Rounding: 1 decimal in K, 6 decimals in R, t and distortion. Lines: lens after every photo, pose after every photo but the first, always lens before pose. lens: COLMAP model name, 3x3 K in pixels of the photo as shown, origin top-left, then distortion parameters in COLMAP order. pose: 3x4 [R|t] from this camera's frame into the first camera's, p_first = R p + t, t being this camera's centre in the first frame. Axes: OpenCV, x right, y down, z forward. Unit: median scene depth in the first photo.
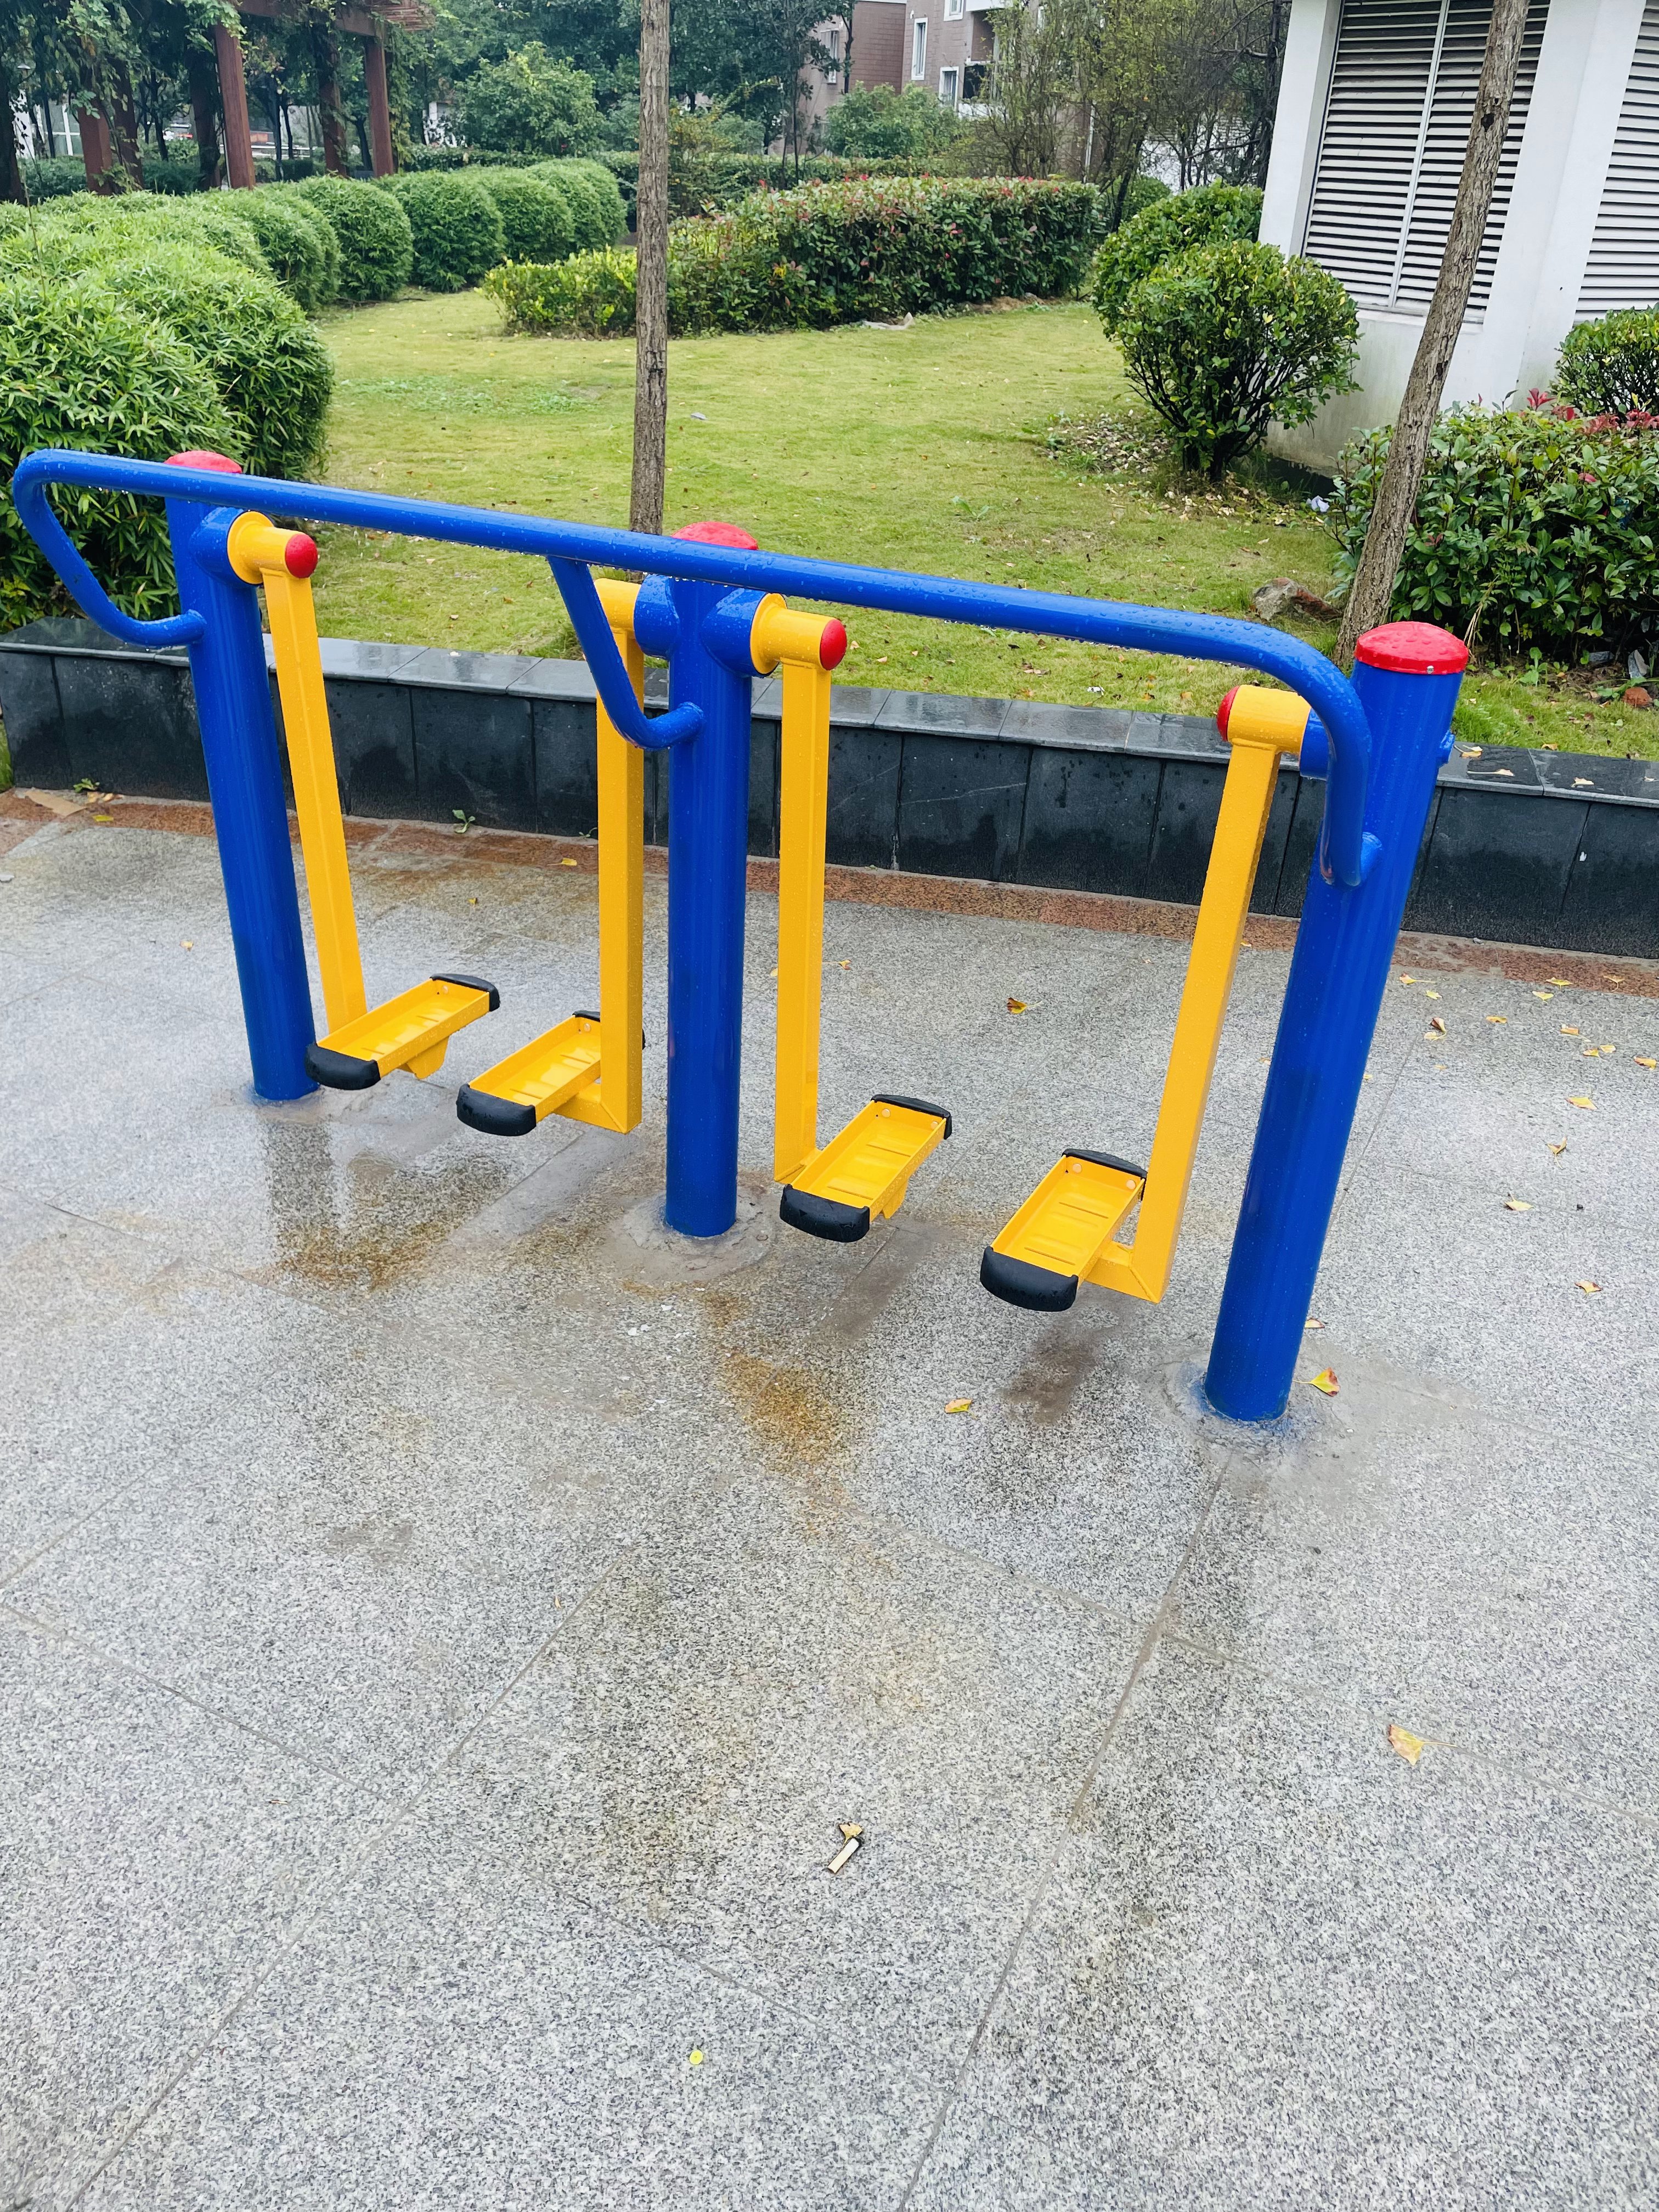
lens RADIAL K [[1712.5, 0, 829.5], [0, 1712.5, 1106.0], [0, 0, 1]] dist [0.080565, -0.104750]
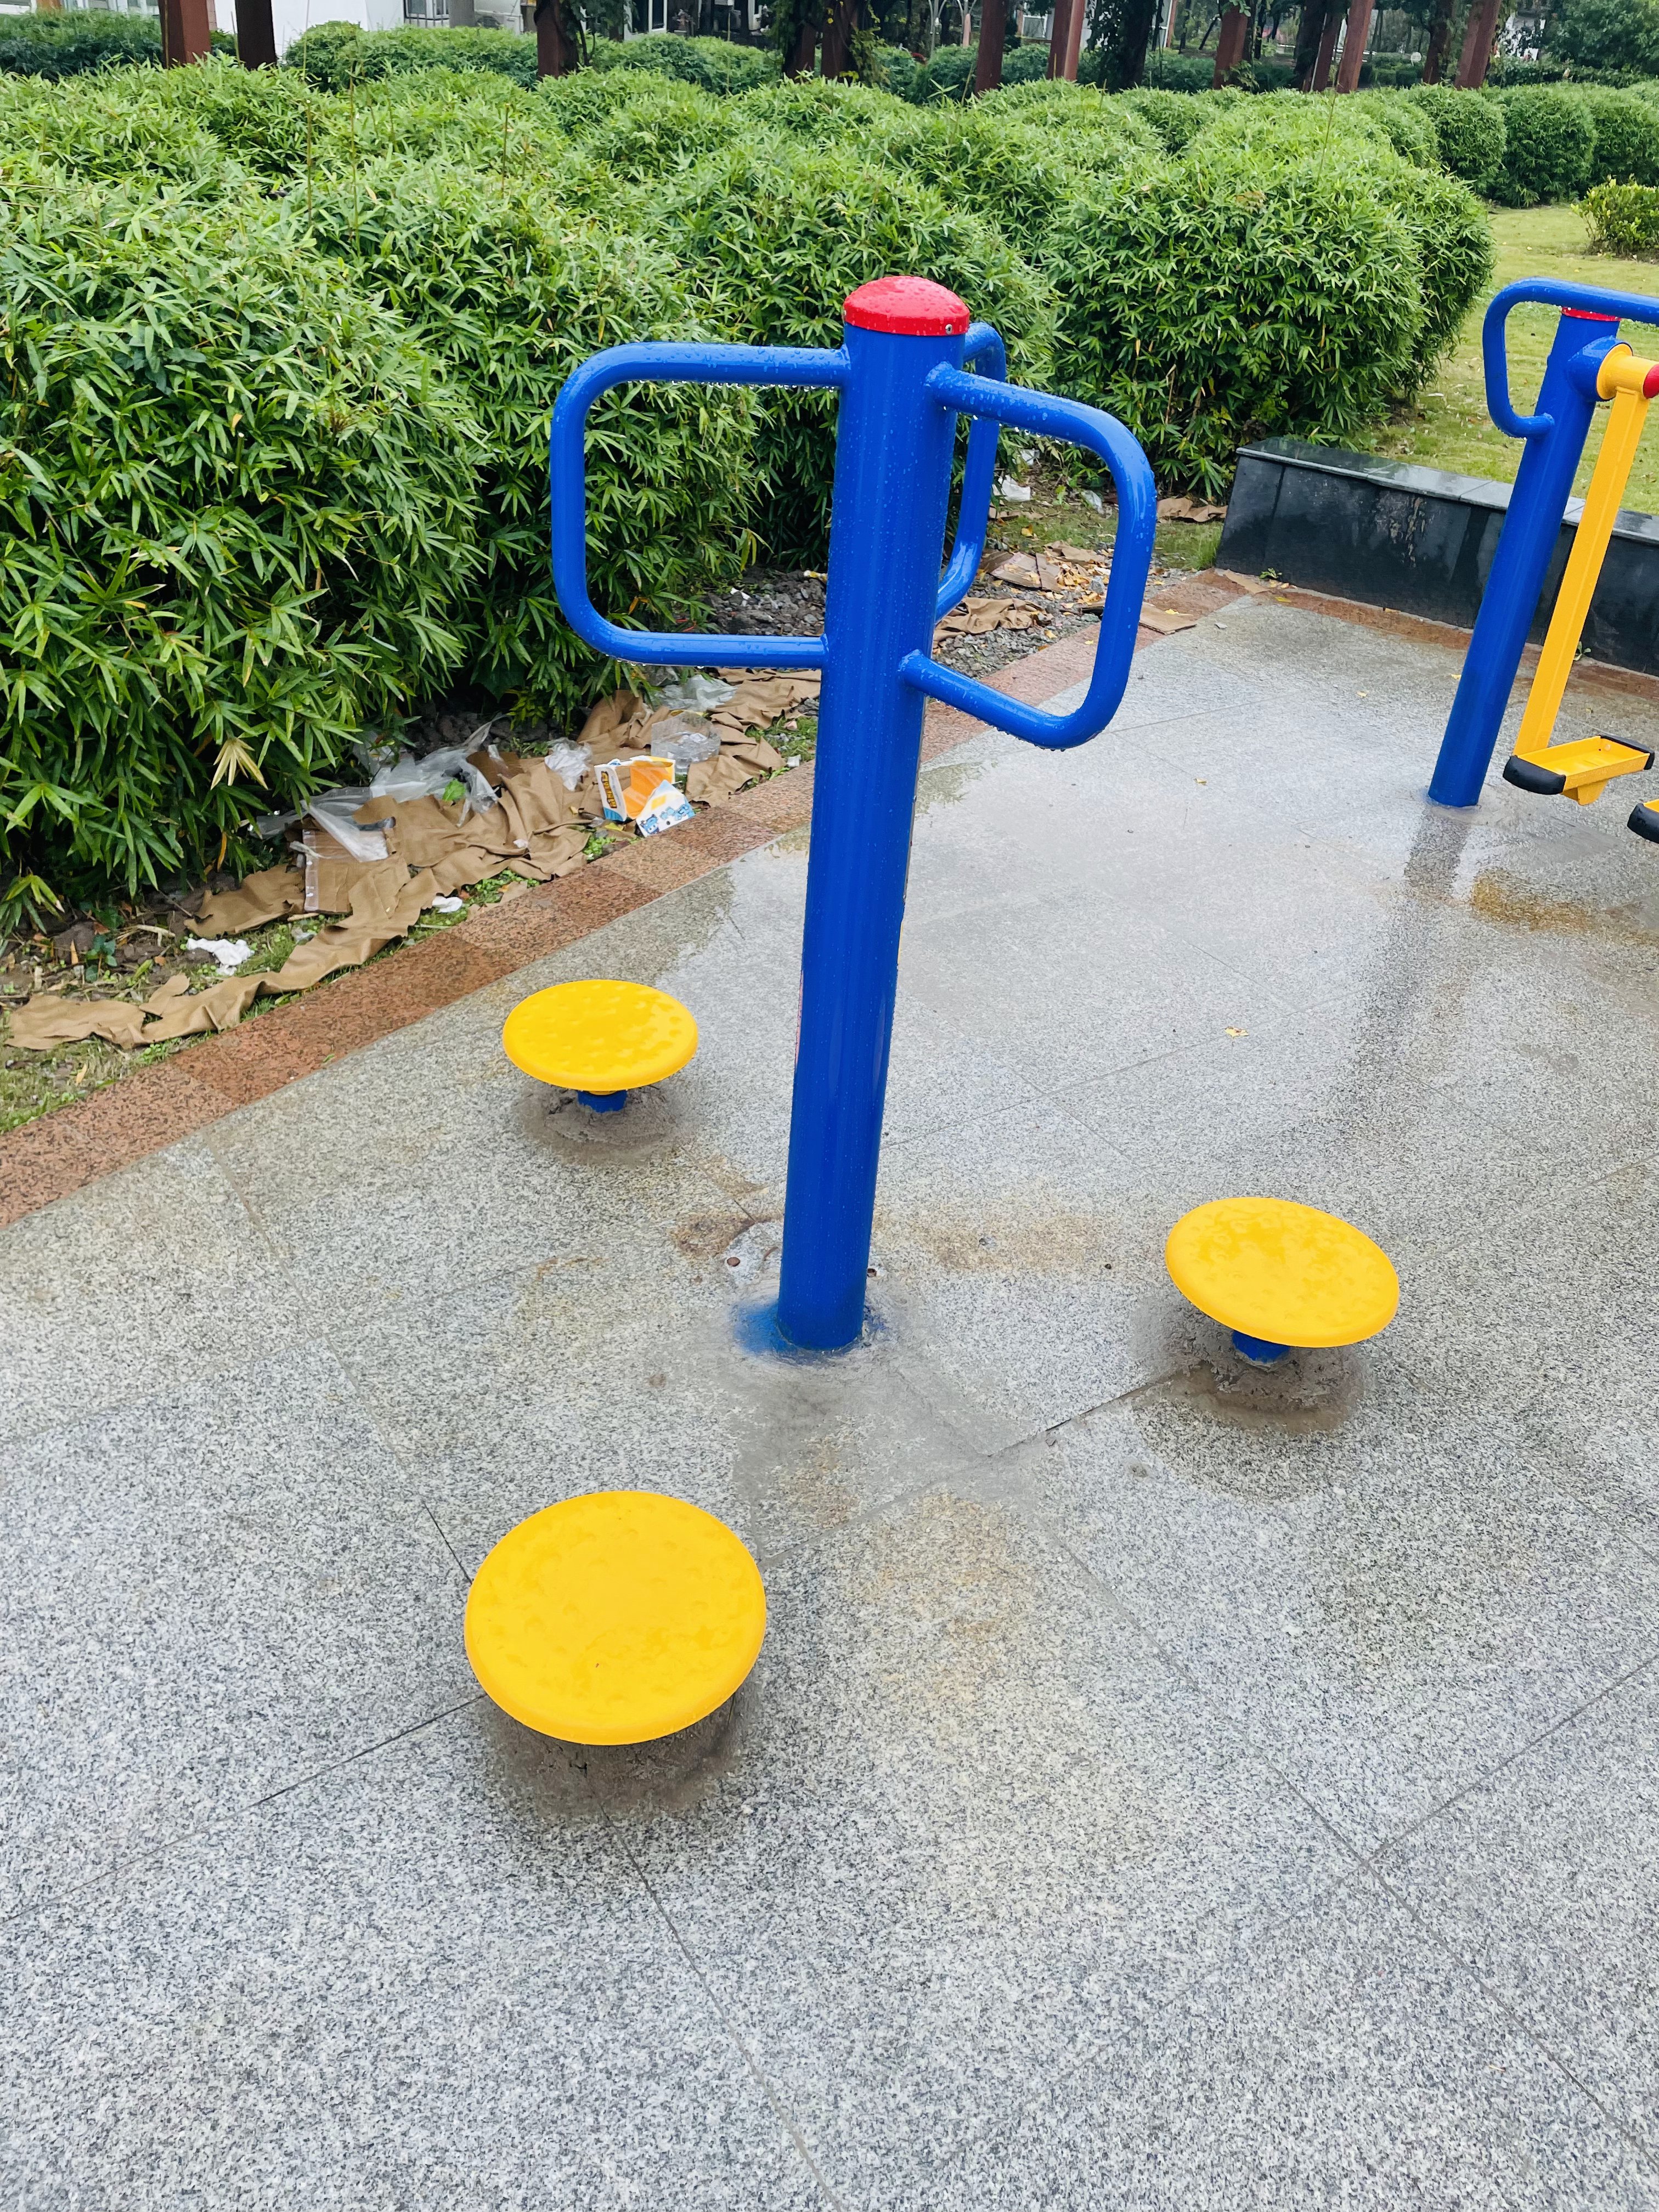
lens RADIAL K [[1712.5, 0, 829.5], [0, 1712.5, 1106.0], [0, 0, 1]] dist [0.080565, -0.104750]
pose [[0.870333, 0.286404, -0.400615, -0.061756], [-0.269502, 0.957867, 0.099298, 0.096676], [0.412175, 0.021544, 0.910850, -0.176248]]
